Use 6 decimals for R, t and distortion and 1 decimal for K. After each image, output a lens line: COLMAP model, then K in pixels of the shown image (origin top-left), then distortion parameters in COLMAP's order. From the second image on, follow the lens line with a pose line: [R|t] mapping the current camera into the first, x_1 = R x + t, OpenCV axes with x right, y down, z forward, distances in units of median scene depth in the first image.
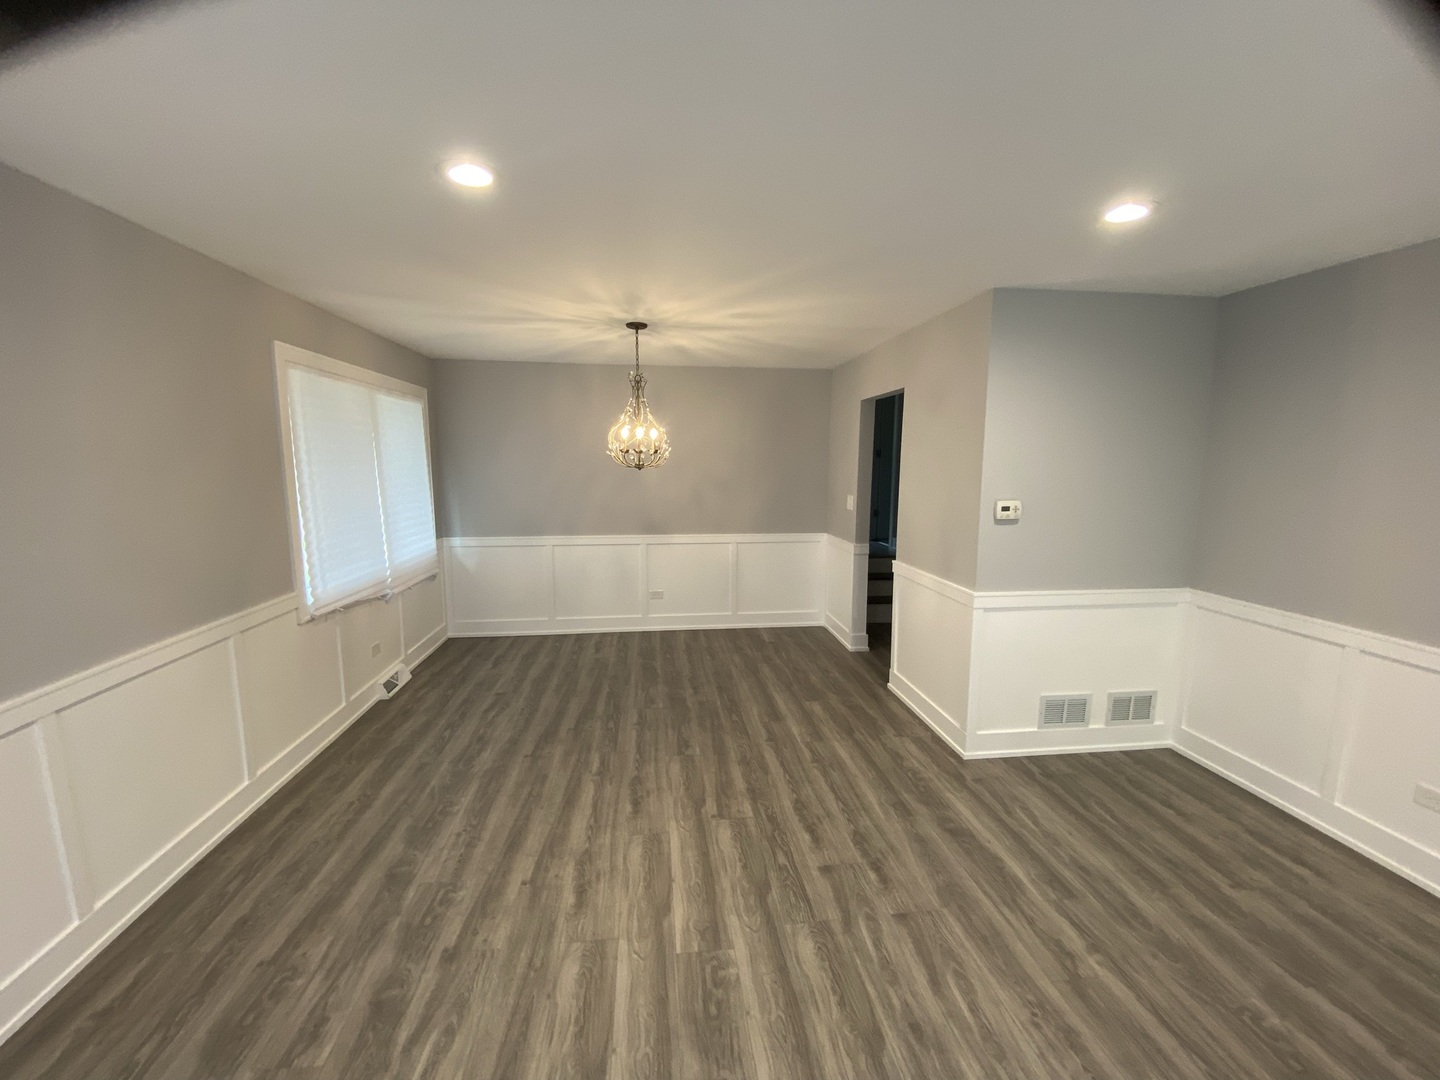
lens RADIAL K [[587.6, 0, 711.9], [0, 587.6, 536.2], [0, 0, 1]] dist [0.022585, -0.022888]
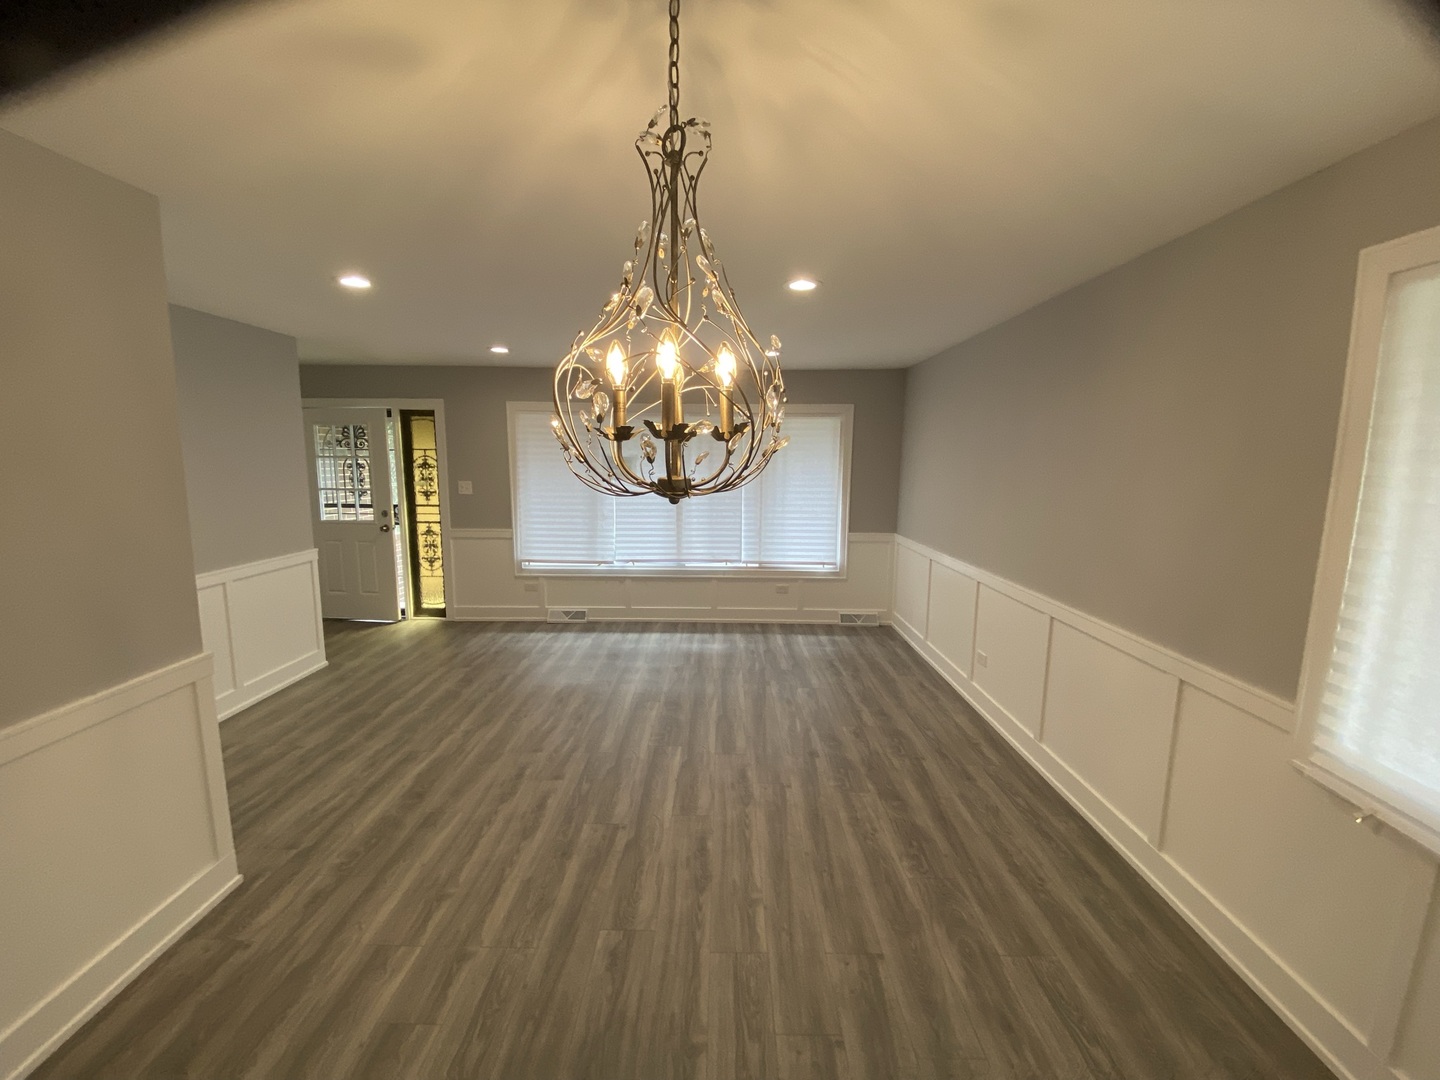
lens RADIAL K [[587.6, 0, 711.9], [0, 587.6, 536.2], [0, 0, 1]] dist [0.022585, -0.022888]
pose [[-0.992120, -0.025749, 0.122620, -0.251786], [0.006779, 0.966192, 0.257735, -0.242934], [-0.125111, 0.256536, -0.958403, 1.818337]]
